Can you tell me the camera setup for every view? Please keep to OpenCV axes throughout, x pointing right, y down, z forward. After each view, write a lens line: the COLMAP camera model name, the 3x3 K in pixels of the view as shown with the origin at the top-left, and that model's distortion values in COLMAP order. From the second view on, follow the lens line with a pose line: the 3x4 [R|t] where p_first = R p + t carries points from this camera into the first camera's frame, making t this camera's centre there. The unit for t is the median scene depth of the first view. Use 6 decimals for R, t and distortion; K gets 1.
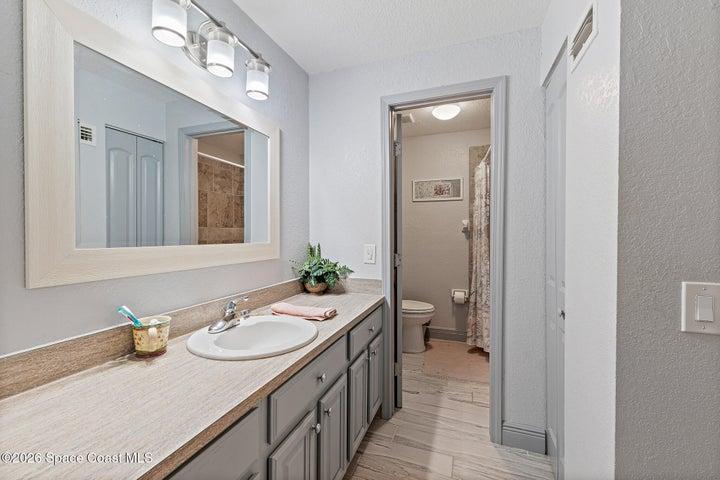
lens RADIAL K [[308.9, 0, 357.8], [0, 308.9, 238.1], [0, 0, 1]] dist [0.003738, -0.000129]
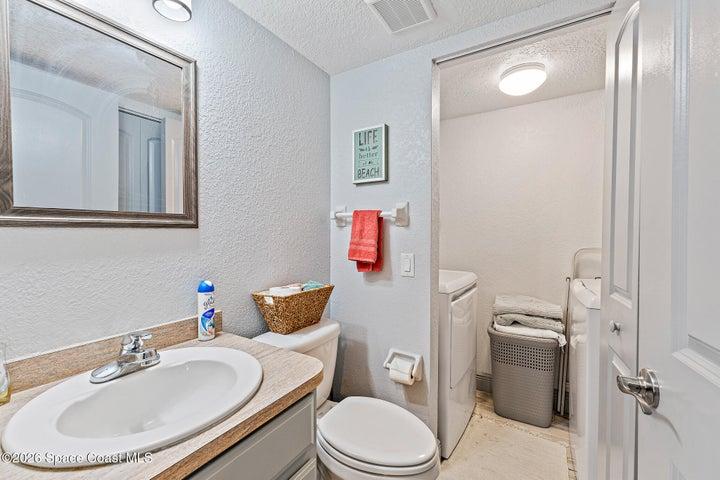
lens RADIAL K [[308.9, 0, 357.8], [0, 308.9, 238.1], [0, 0, 1]] dist [0.003738, -0.000129]
pose [[0.980240, 0.027351, -0.195914, 0.125724], [-0.022907, 0.999427, 0.024913, -0.018278], [0.196483, -0.019933, 0.980305, 0.295797]]
